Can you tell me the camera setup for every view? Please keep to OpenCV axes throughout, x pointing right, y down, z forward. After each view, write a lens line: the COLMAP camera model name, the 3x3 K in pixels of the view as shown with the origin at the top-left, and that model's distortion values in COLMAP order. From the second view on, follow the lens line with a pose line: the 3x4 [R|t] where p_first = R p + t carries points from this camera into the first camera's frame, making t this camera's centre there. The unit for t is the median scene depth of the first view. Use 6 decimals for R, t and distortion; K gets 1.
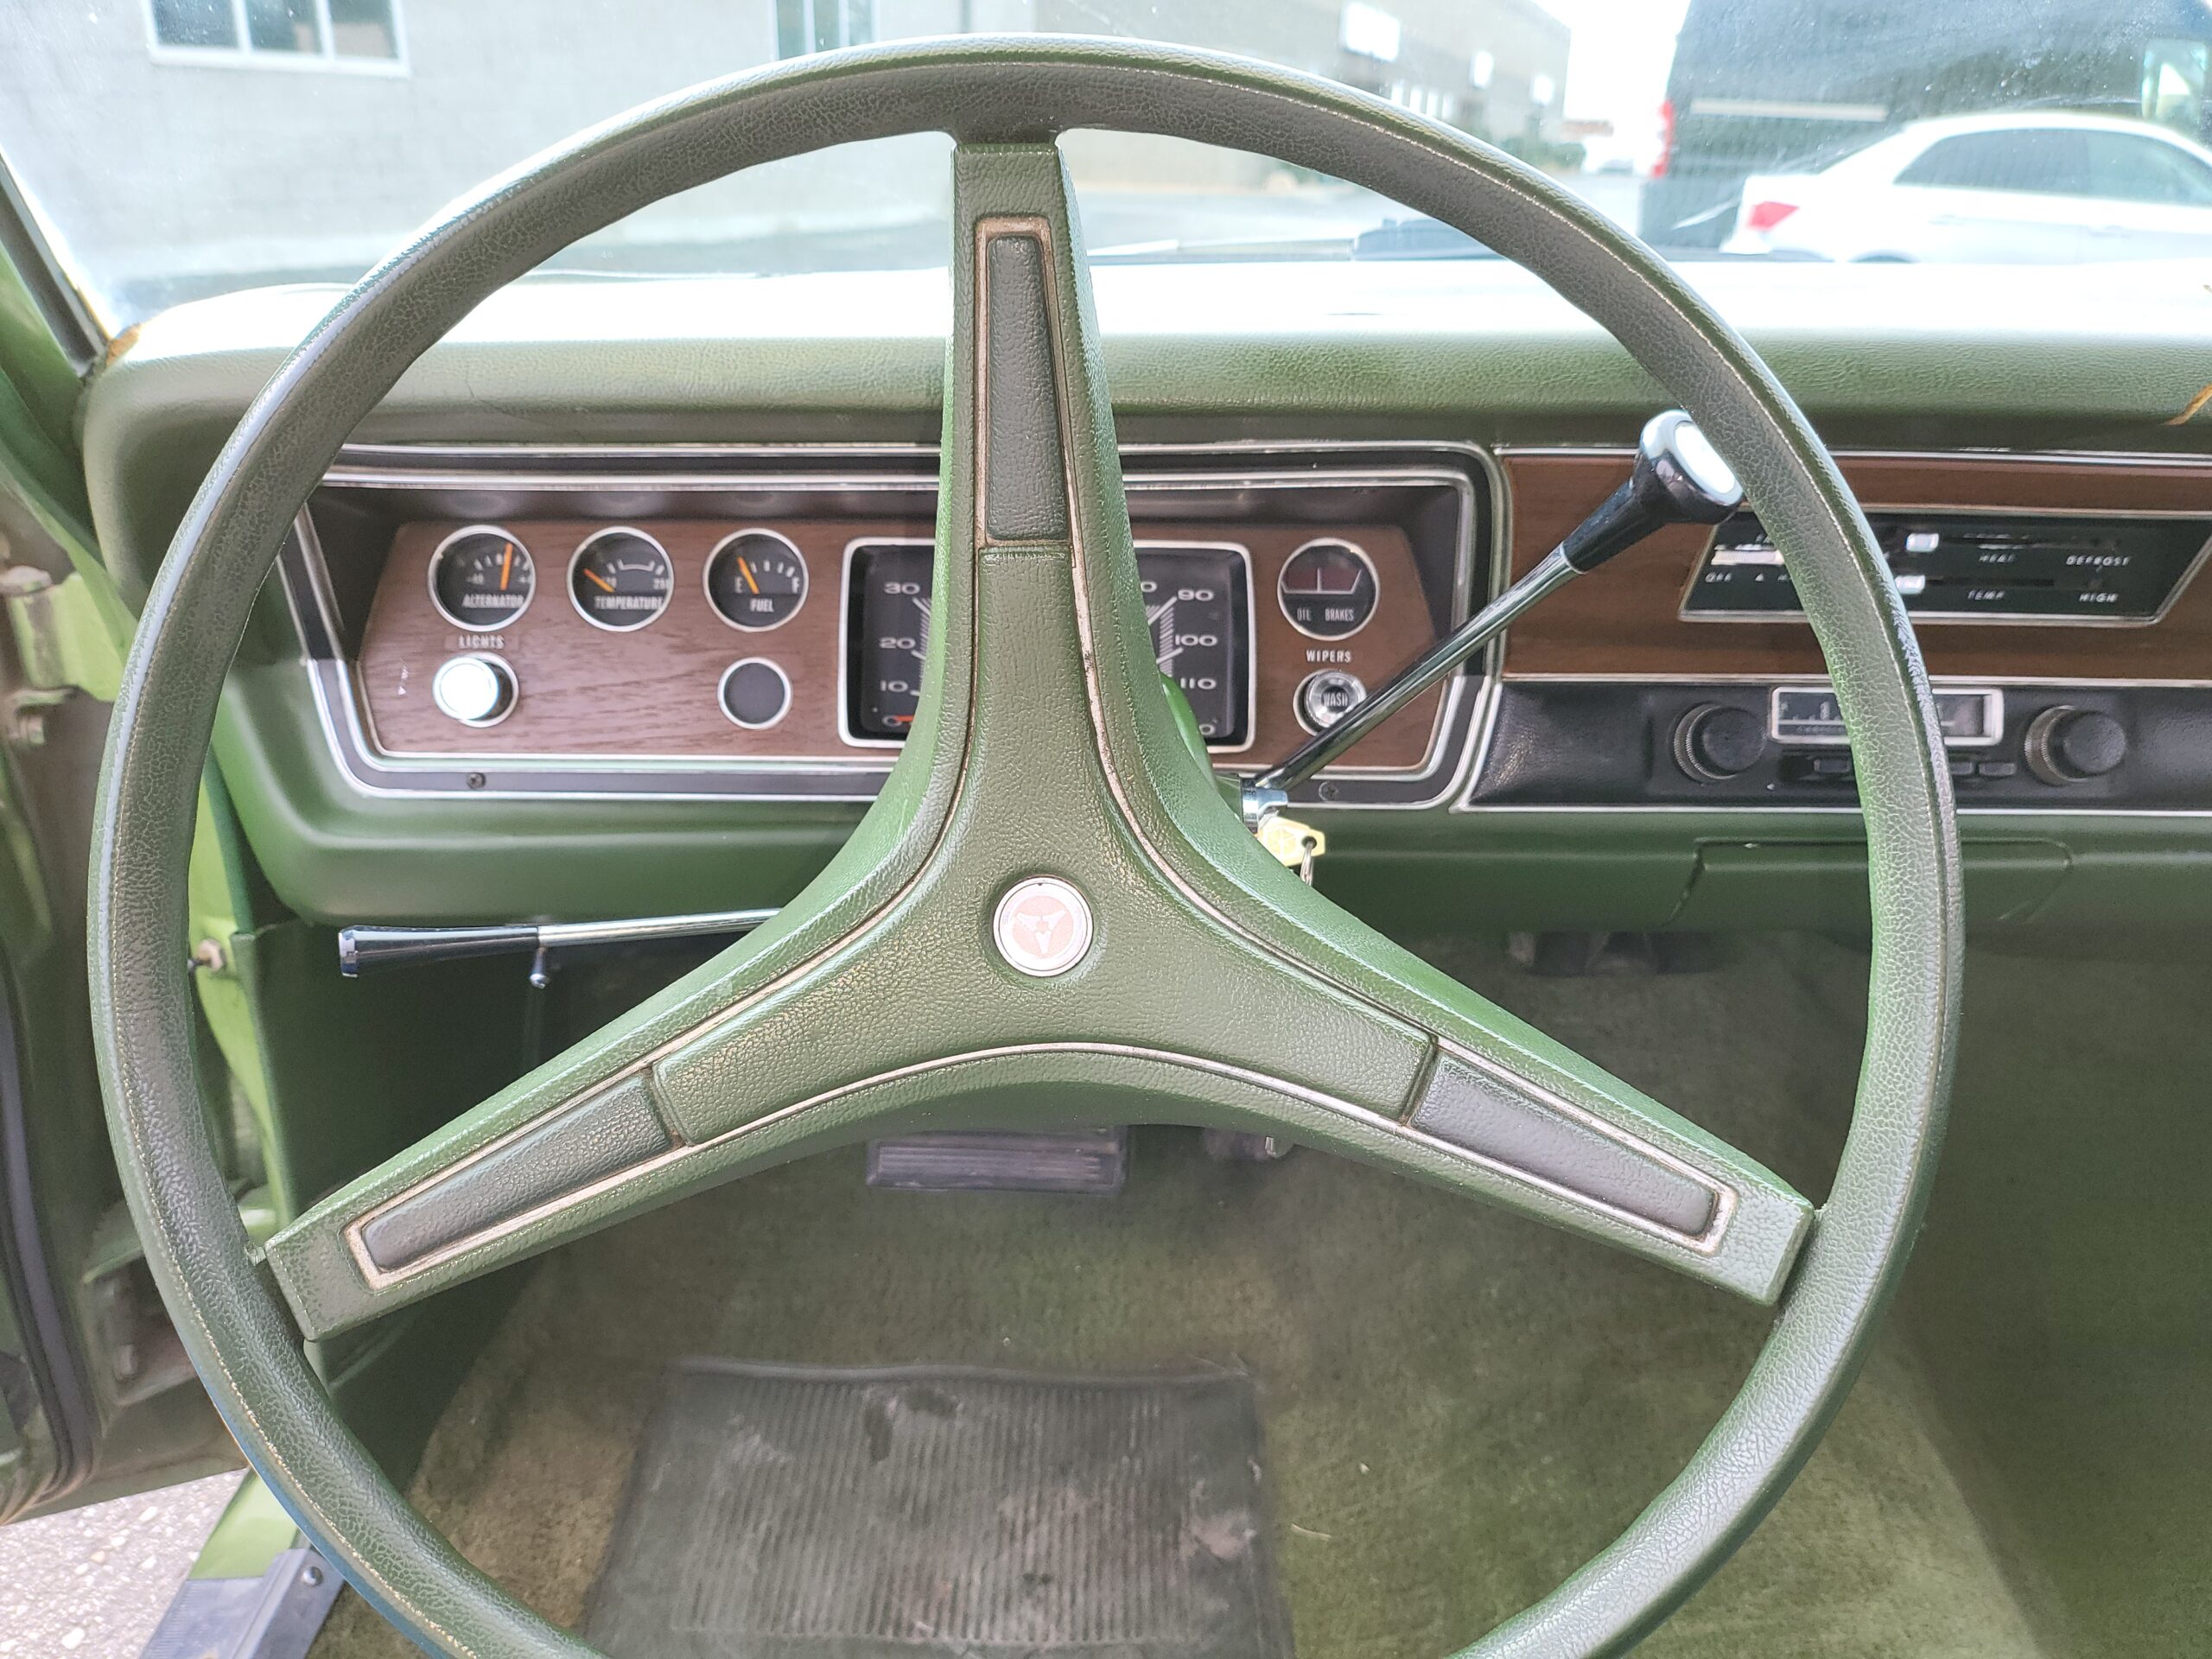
lens RADIAL K [[1585.7, 0, 1131.8], [0, 1585.7, 859.9], [0, 0, 1]] dist [0.056294, -0.064259]
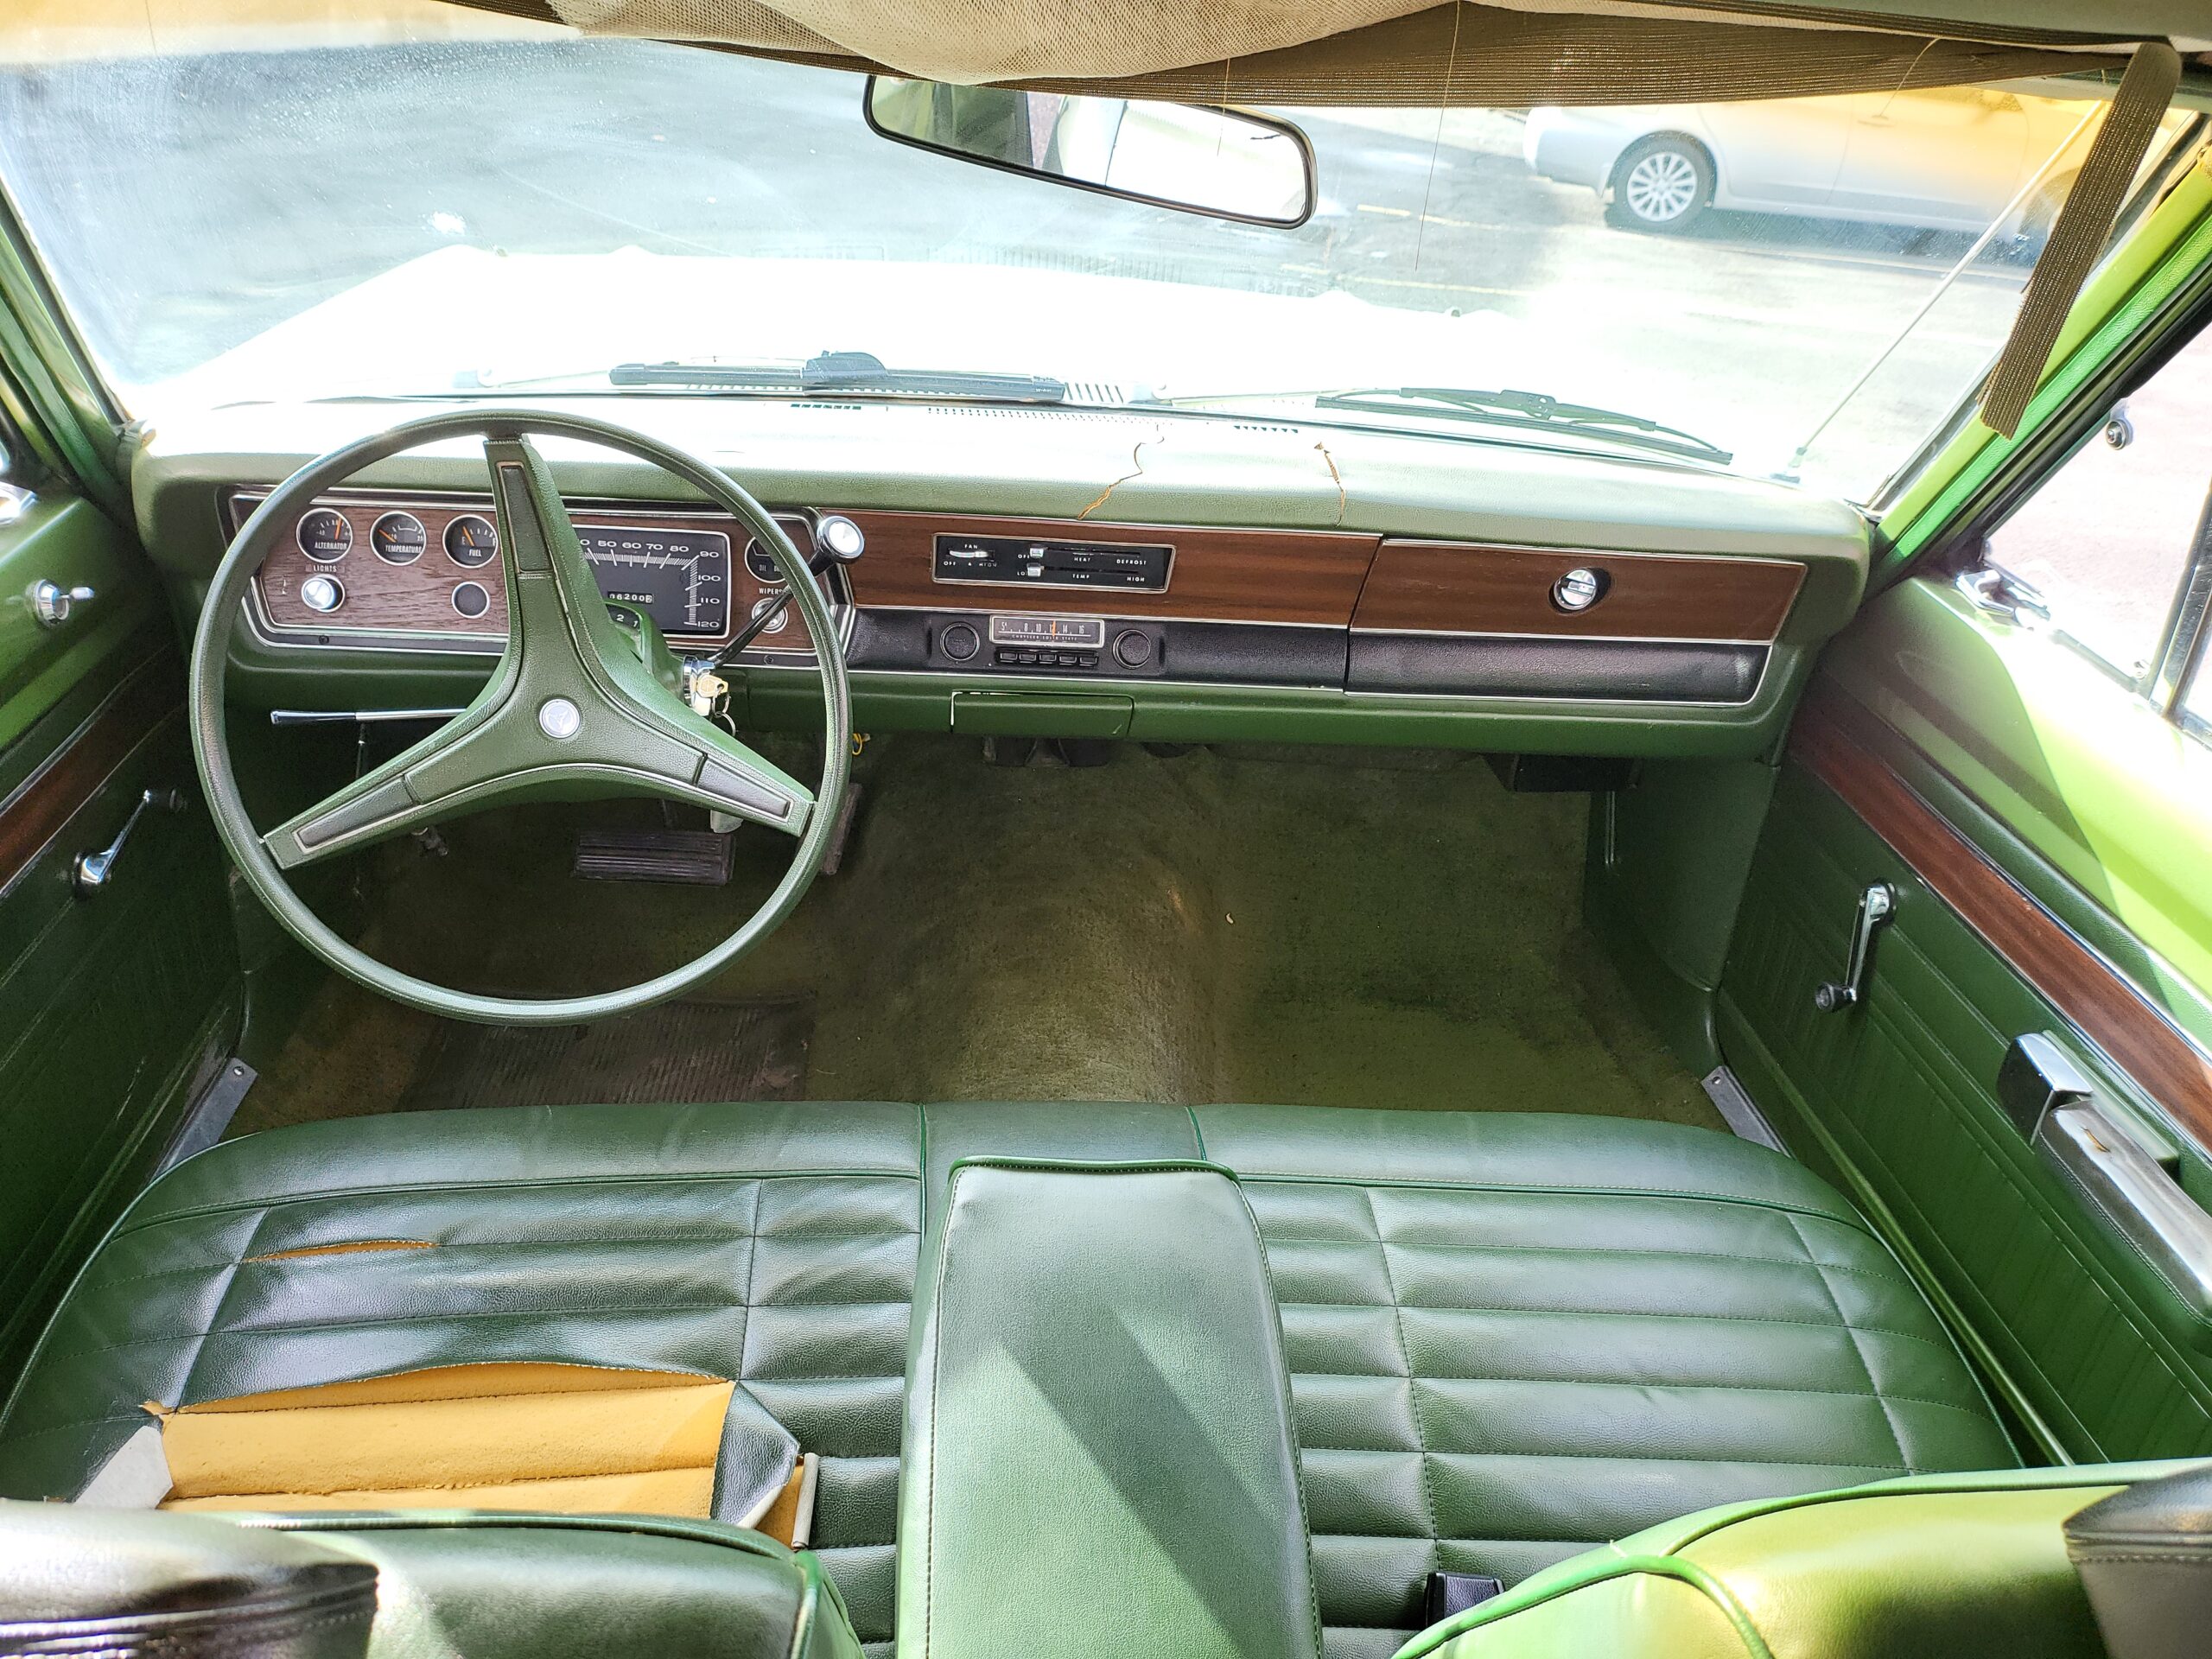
lens RADIAL K [[1565.7, 0, 1112.4], [0, 1565.7, 841.3], [0, 0, 1]] dist [0.076873, -0.091688]
pose [[0.997229, 0.020910, 0.071389, 0.417055], [-0.027981, 0.994641, 0.099526, -0.024895], [-0.068925, -0.101248, 0.992471, -1.016011]]
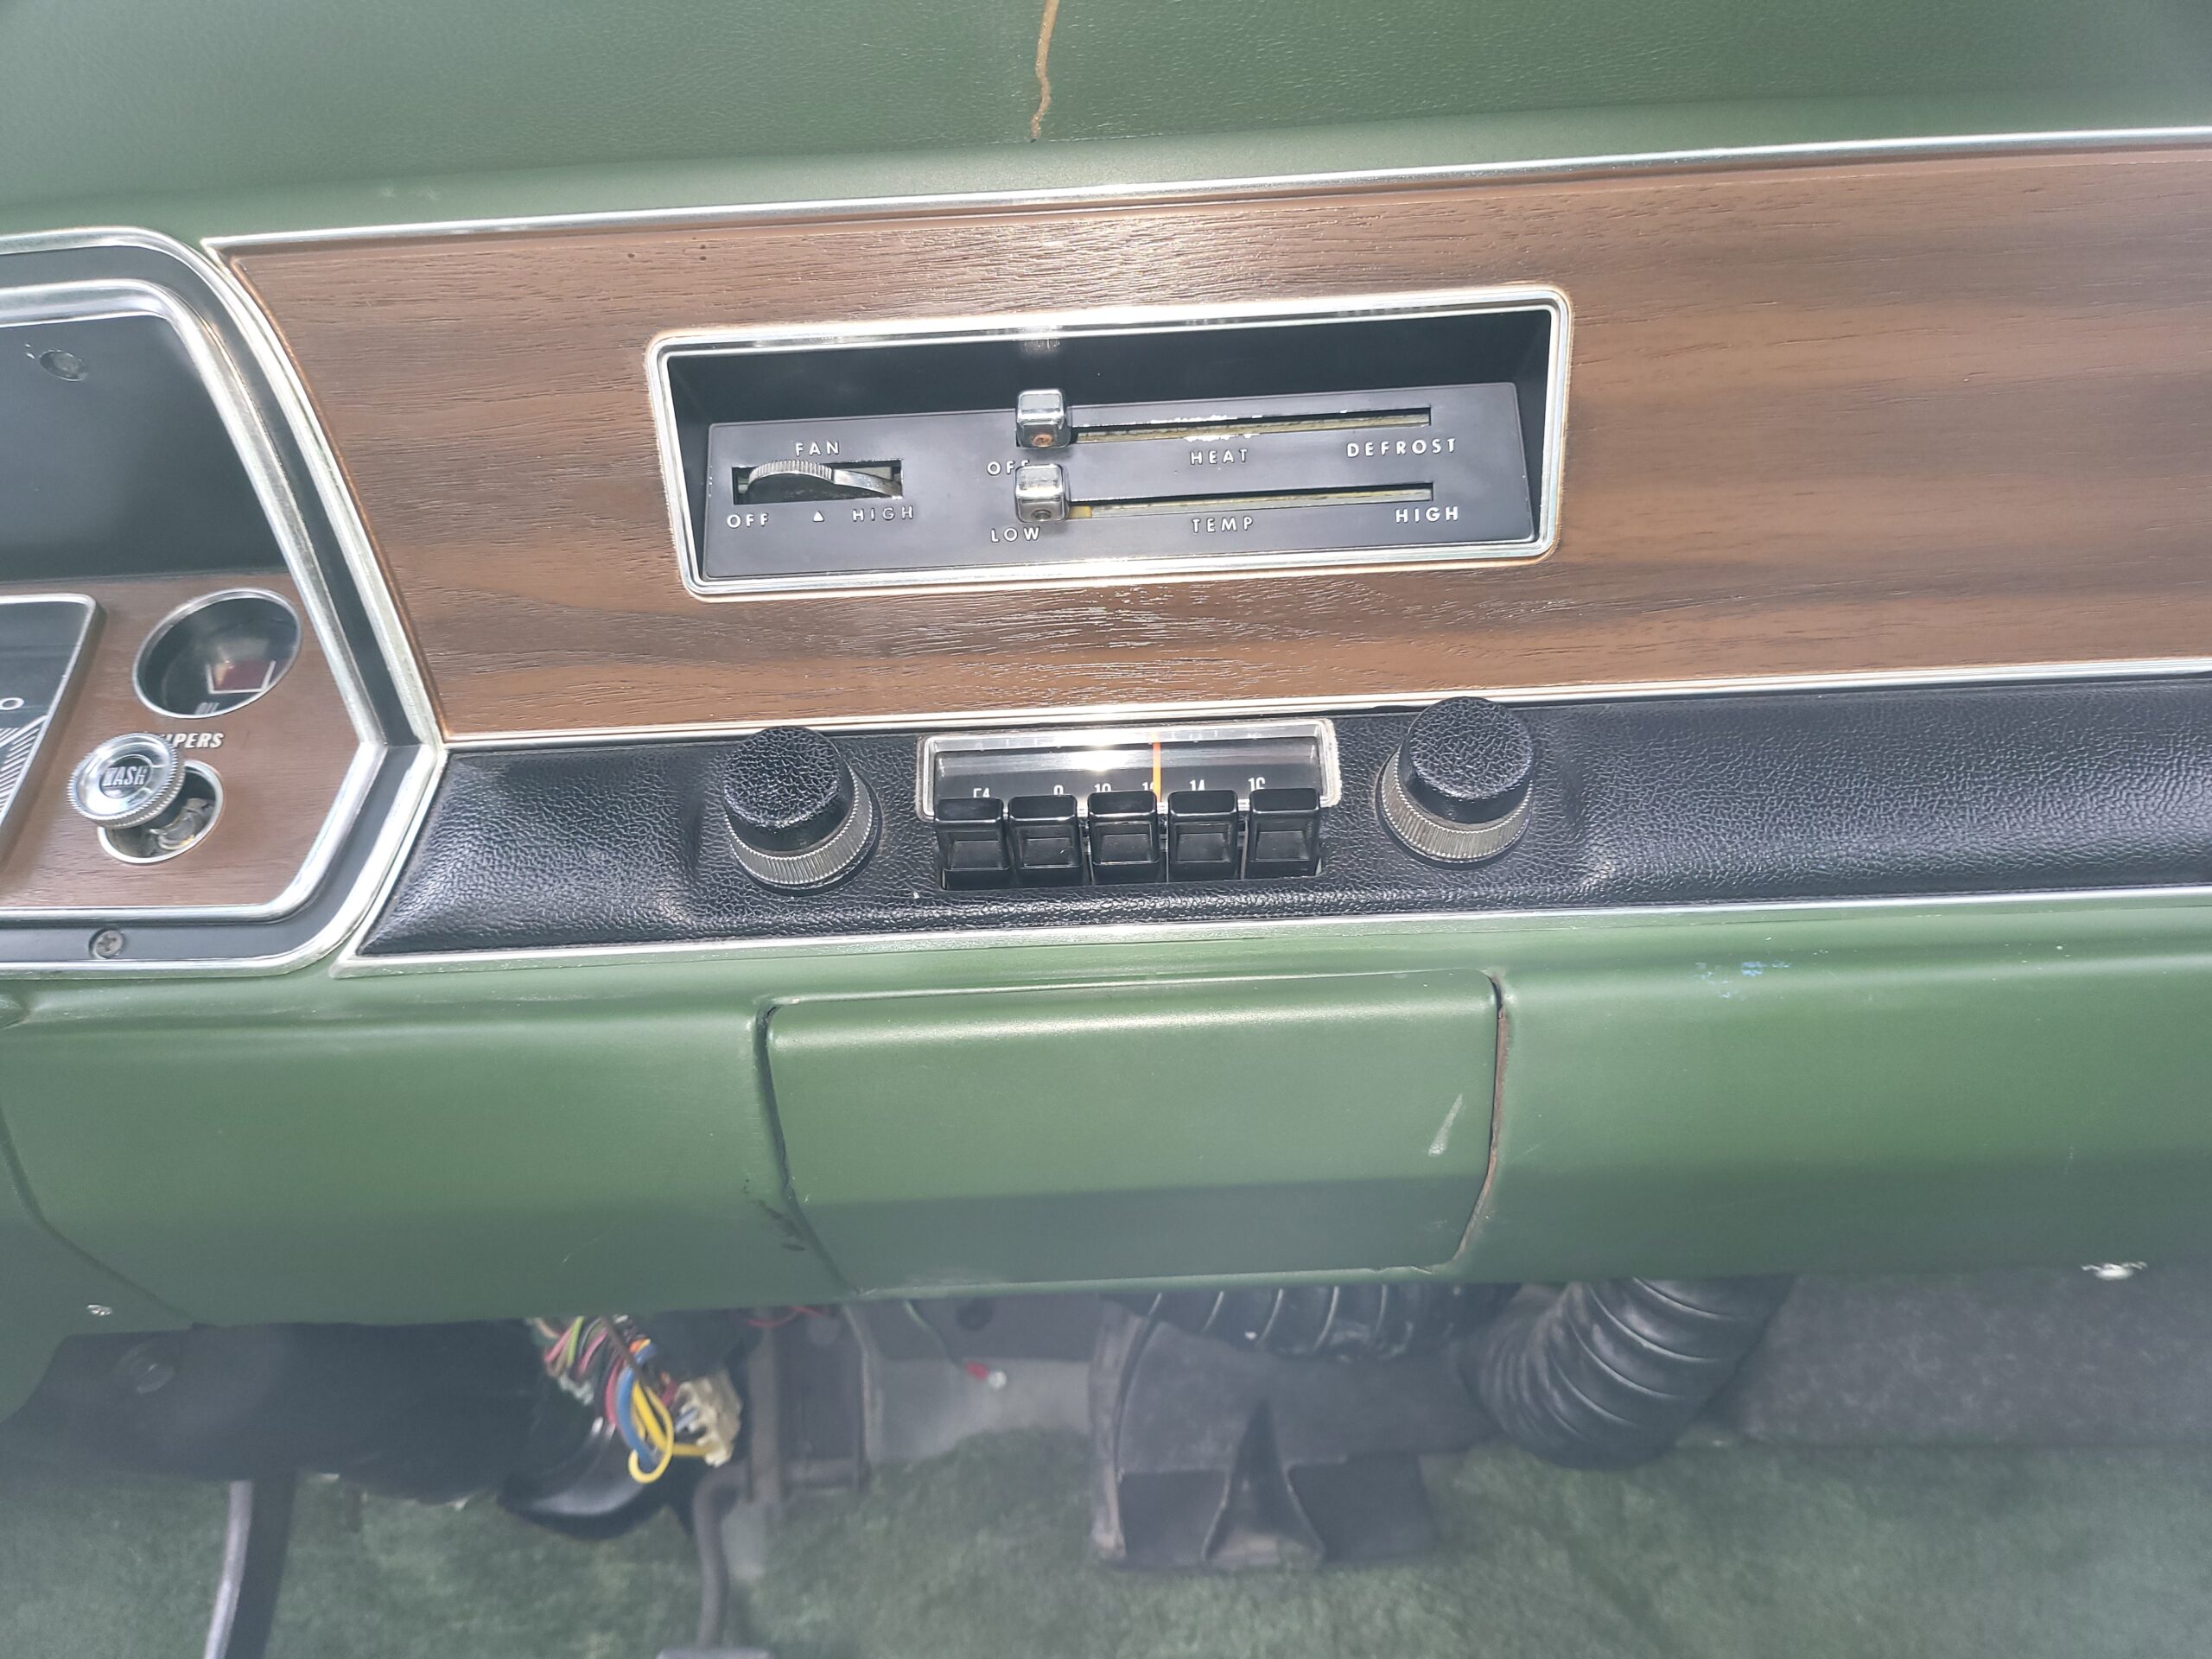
lens RADIAL K [[1585.7, 0, 1131.8], [0, 1585.7, 859.9], [0, 0, 1]] dist [0.056294, -0.064259]
pose [[0.995408, -0.064755, -0.070491, 0.508890], [0.023753, 0.880509, -0.473433, 0.197476], [0.092726, 0.469585, 0.878004, 0.533502]]
